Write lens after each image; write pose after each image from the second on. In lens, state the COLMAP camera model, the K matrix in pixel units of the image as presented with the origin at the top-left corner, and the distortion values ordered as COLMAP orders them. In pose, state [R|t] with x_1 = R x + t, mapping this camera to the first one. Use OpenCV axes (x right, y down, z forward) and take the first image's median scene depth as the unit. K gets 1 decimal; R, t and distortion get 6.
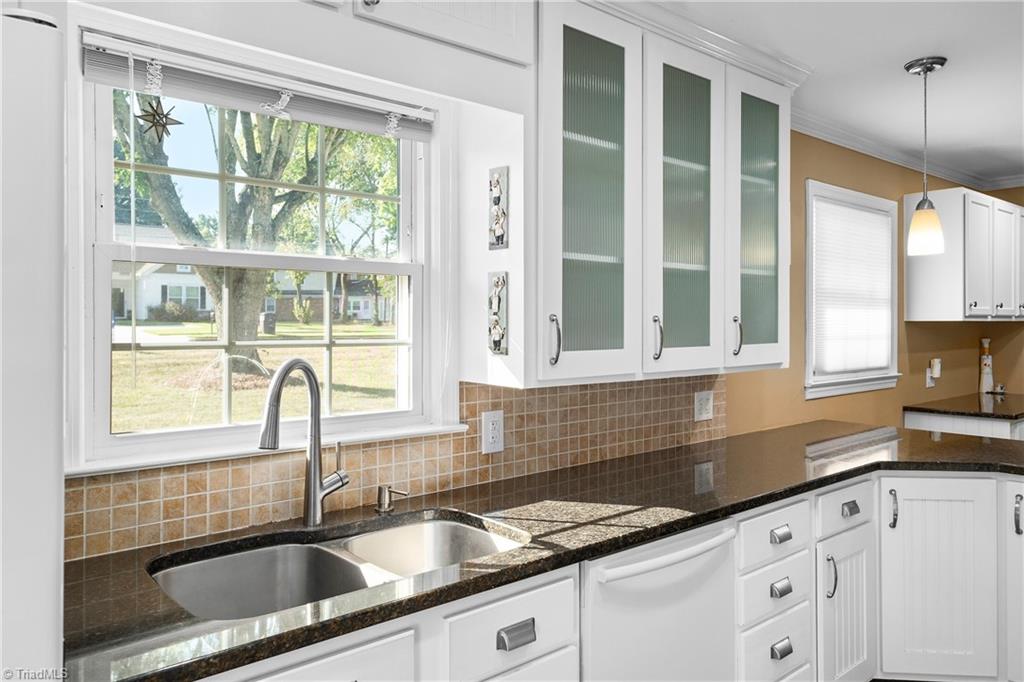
lens RADIAL K [[701.1, 0, 519.0], [0, 701.1, 318.2], [0, 0, 1]] dist [-0.004356, 0.000899]
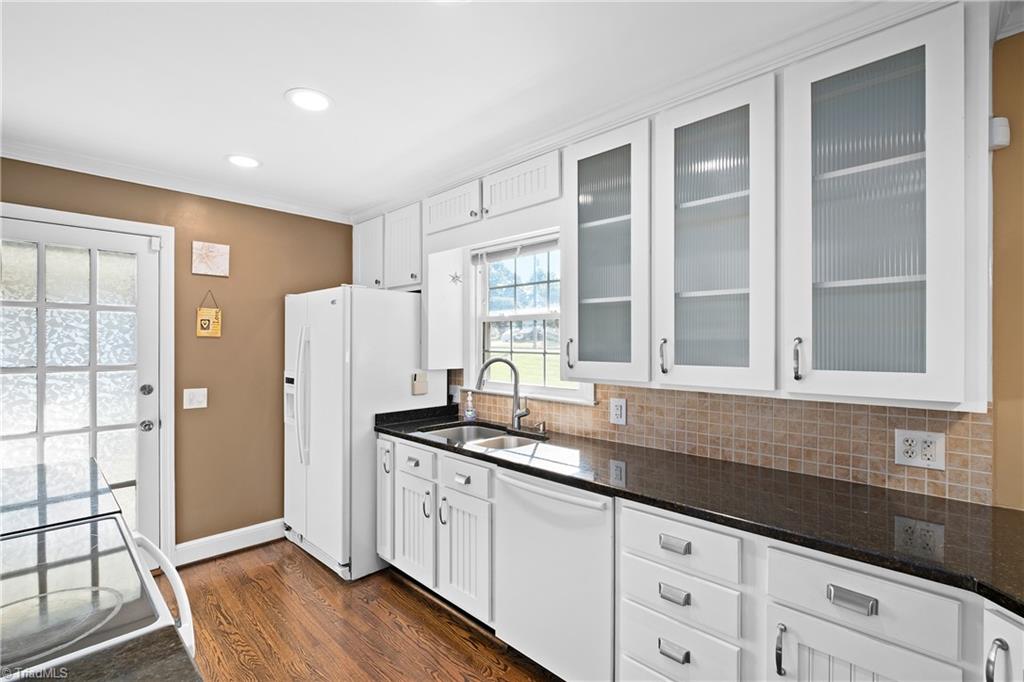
lens RADIAL K [[456.9, 0, 518.4], [0, 456.9, 338.6], [0, 0, 1]] dist [-0.003445, -0.000422]
pose [[0.111286, -0.009501, -0.993743, 0.978759], [0.001836, 0.999955, -0.009354, 0.005573], [0.993787, -0.000784, 0.111298, 0.659578]]
